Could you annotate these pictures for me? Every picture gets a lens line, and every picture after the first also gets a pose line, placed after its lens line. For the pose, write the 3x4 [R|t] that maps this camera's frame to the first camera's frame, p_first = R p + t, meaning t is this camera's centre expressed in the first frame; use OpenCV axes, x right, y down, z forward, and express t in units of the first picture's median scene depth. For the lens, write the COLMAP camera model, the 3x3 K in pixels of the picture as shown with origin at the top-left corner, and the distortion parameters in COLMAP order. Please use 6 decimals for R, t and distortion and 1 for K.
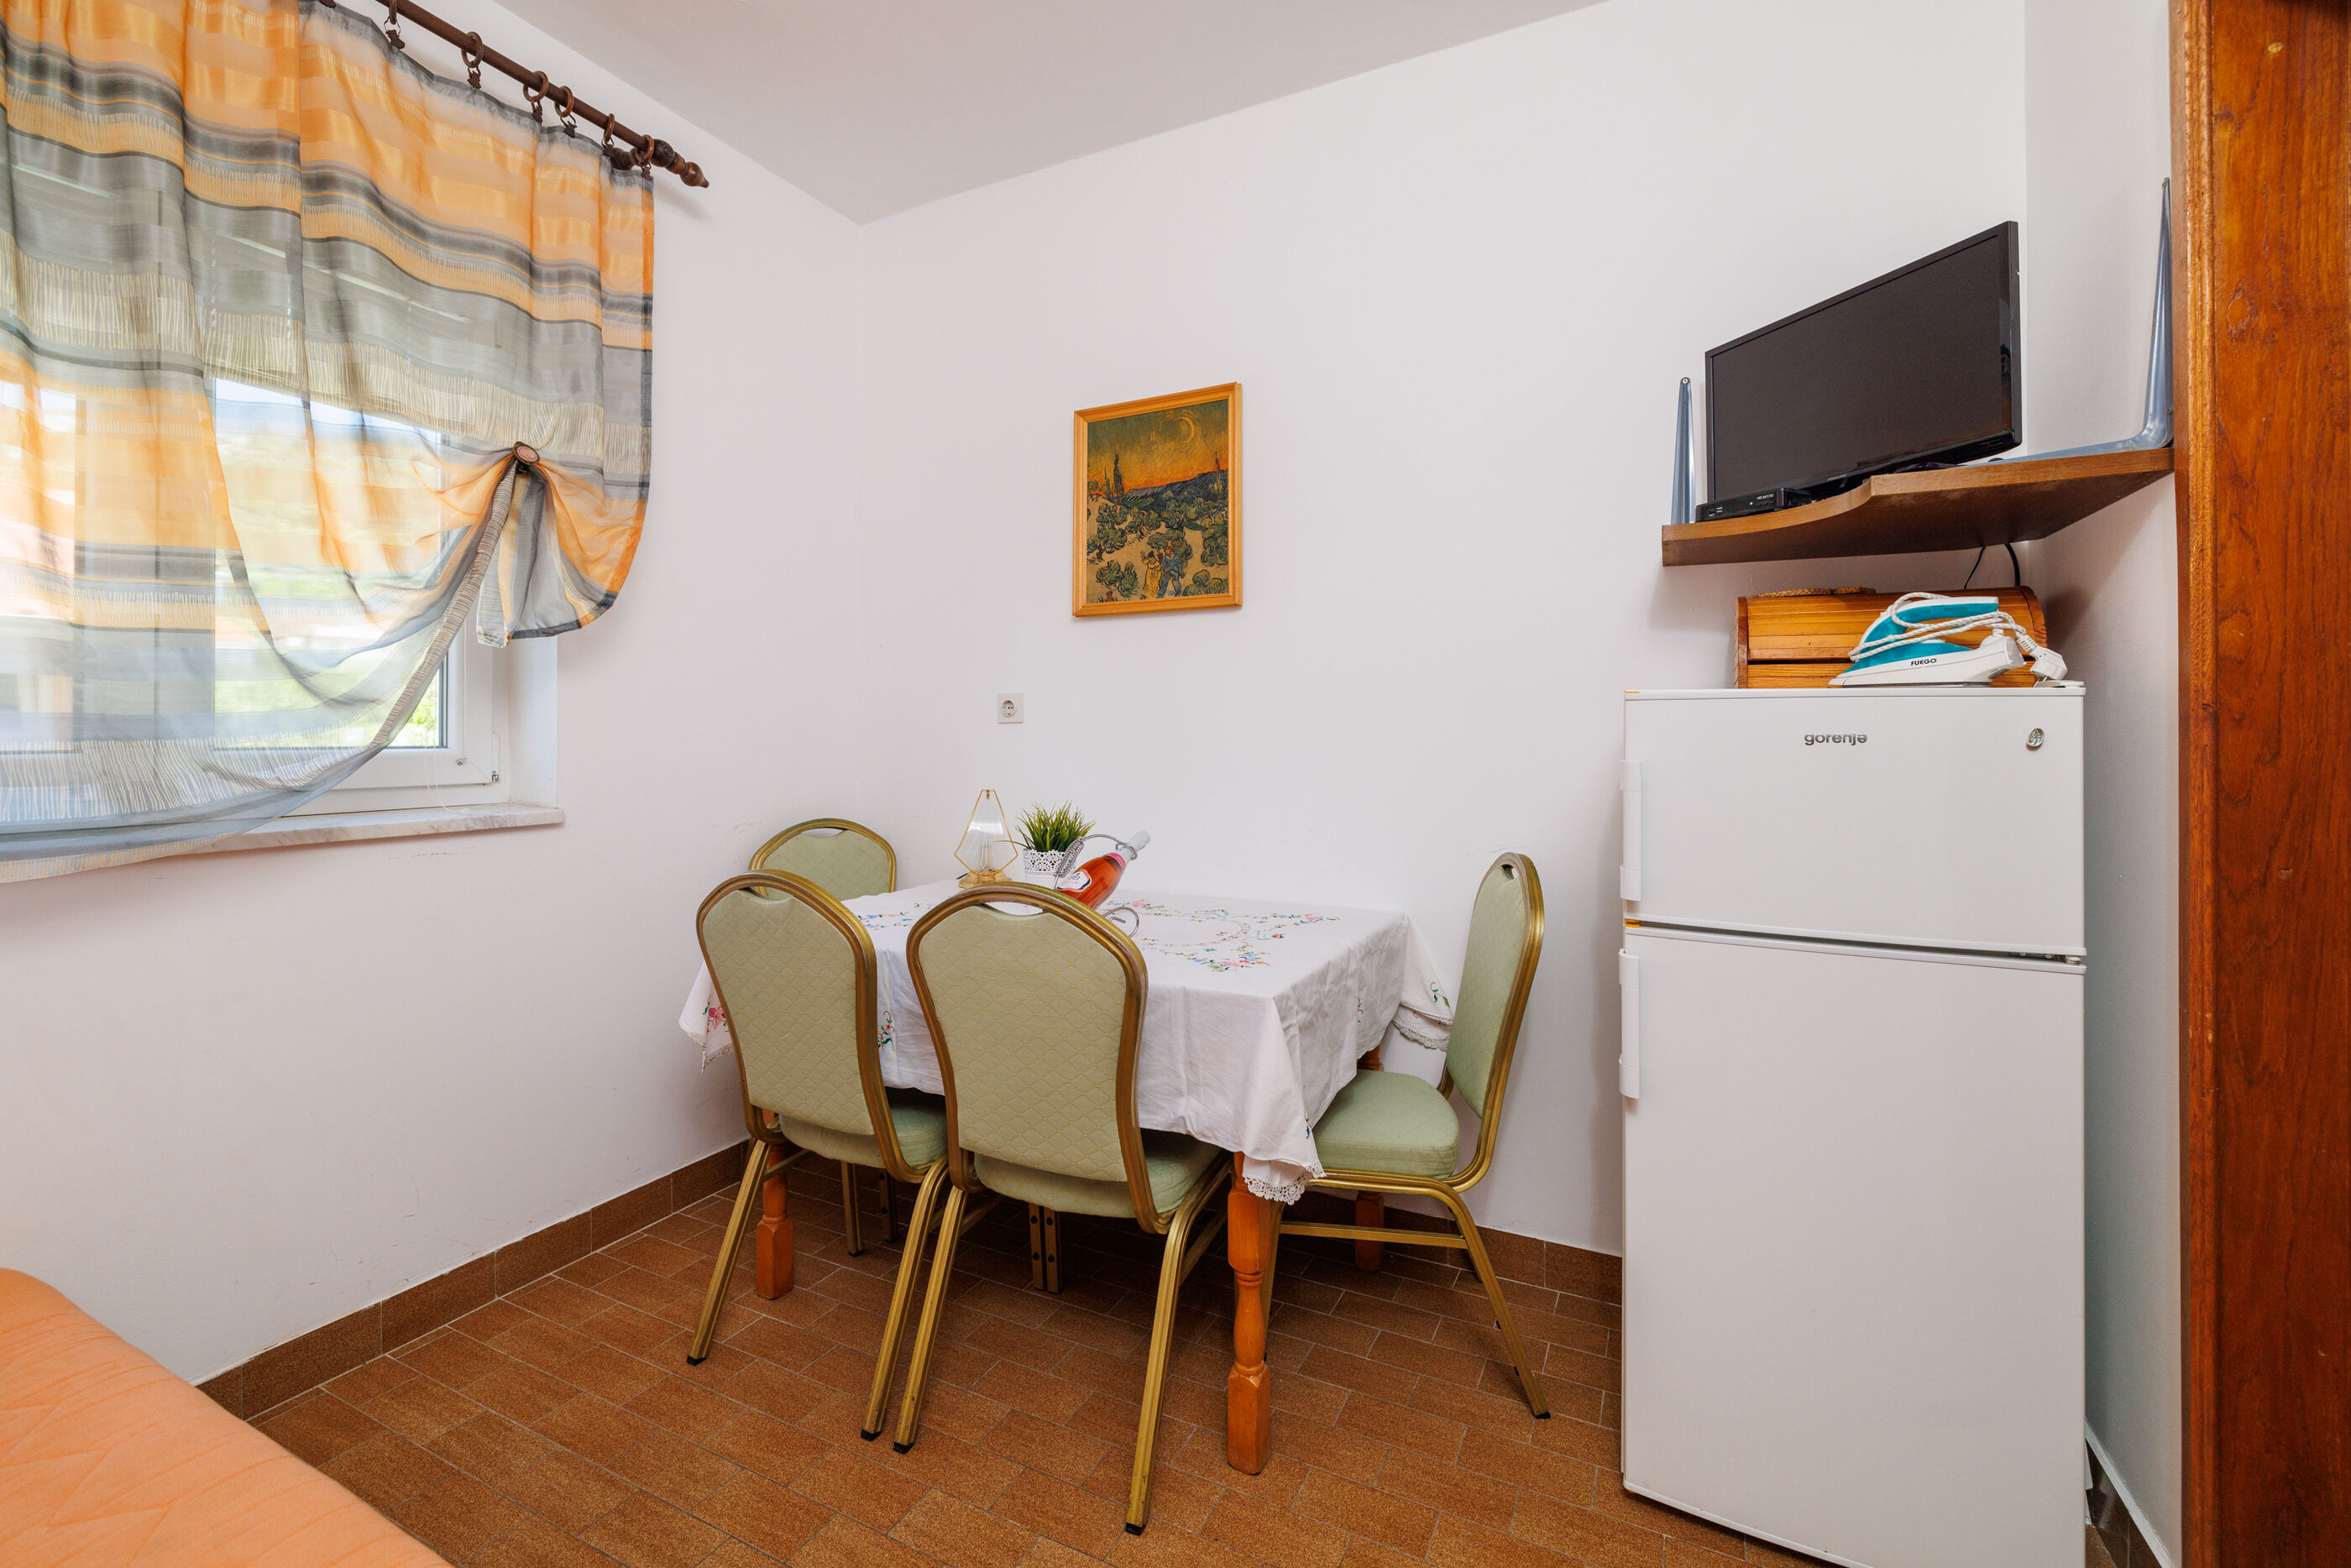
lens RADIAL K [[1006.8, 0, 1180.6], [0, 1006.8, 725.5], [0, 0, 1]] dist [-0.000131, 0.000165]
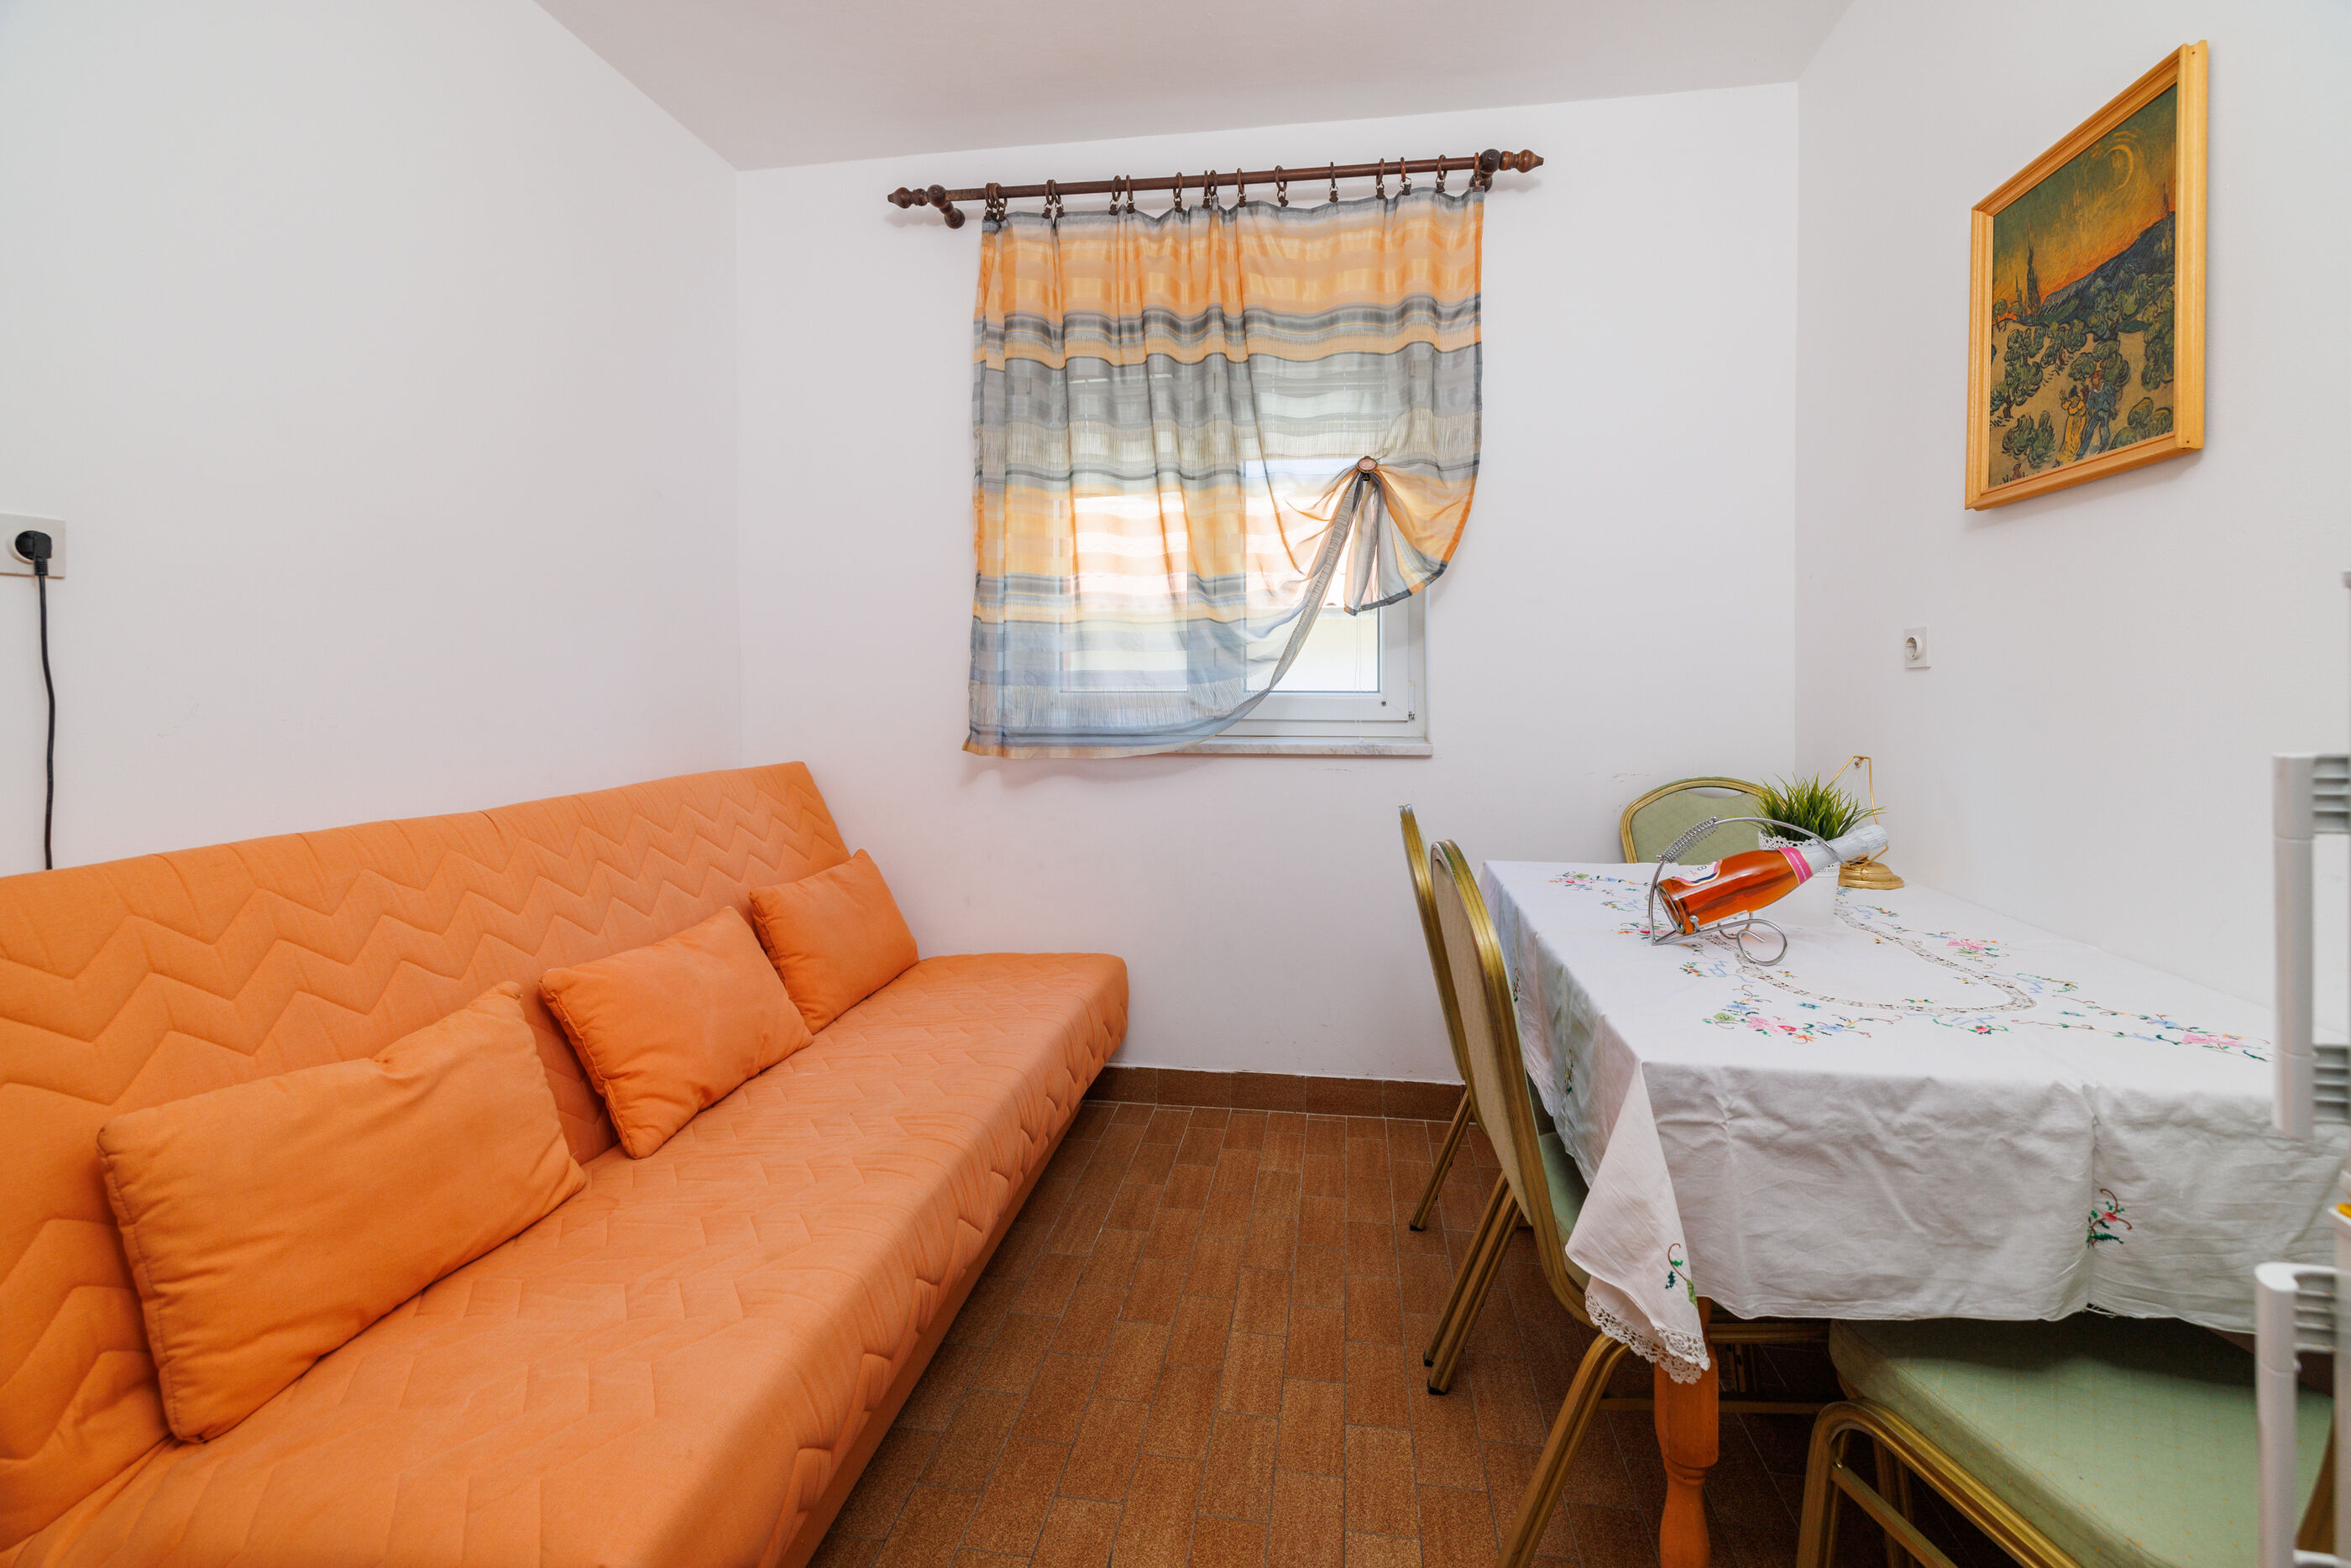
lens RADIAL K [[1016.5, 0, 1183.1], [0, 1016.5, 681.6], [0, 0, 1]] dist [0.000533, -0.000135]
pose [[0.304314, 0.000008, -0.952572, 0.407679], [0.006683, 0.999975, 0.002143, 0.002427], [0.952548, -0.007018, 0.304306, 0.298832]]
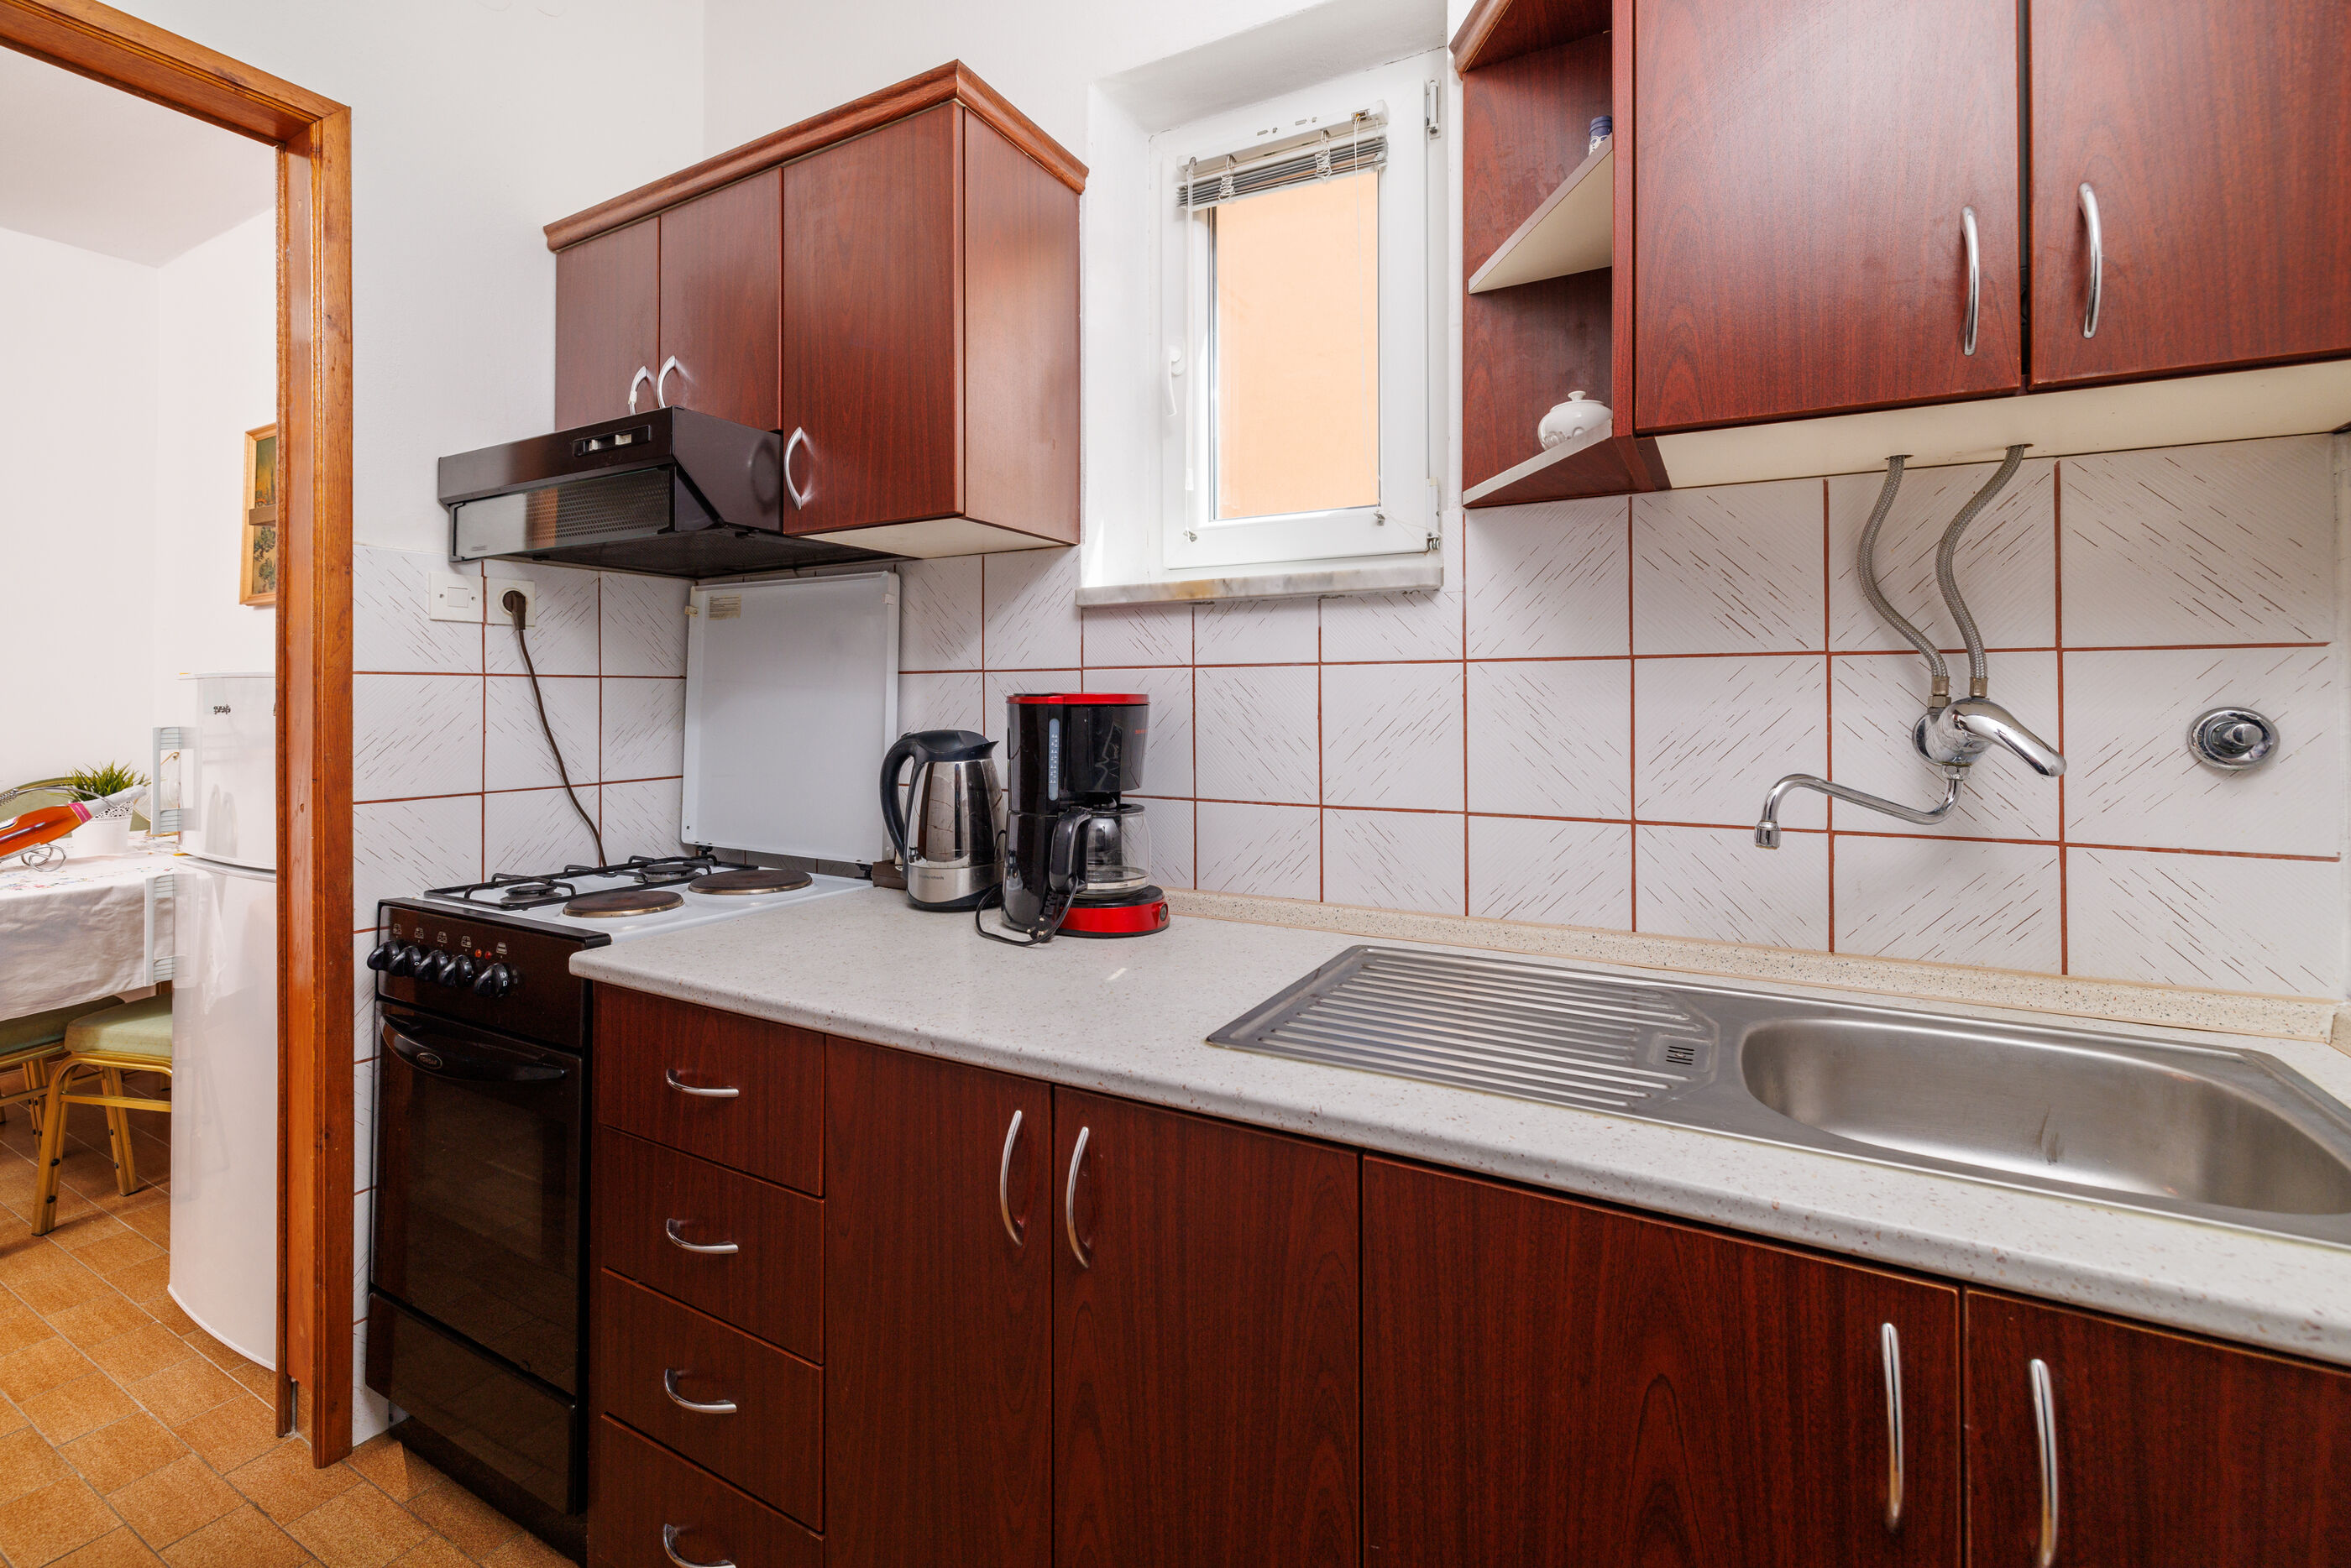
lens RADIAL K [[1016.5, 0, 1183.1], [0, 1016.5, 681.6], [0, 0, 1]] dist [0.000533, -0.000135]
pose [[0.999378, -0.008495, -0.034226, 1.093049], [0.008205, 0.999929, -0.008610, 0.000657], [0.034297, 0.008324, 0.999377, -0.161989]]
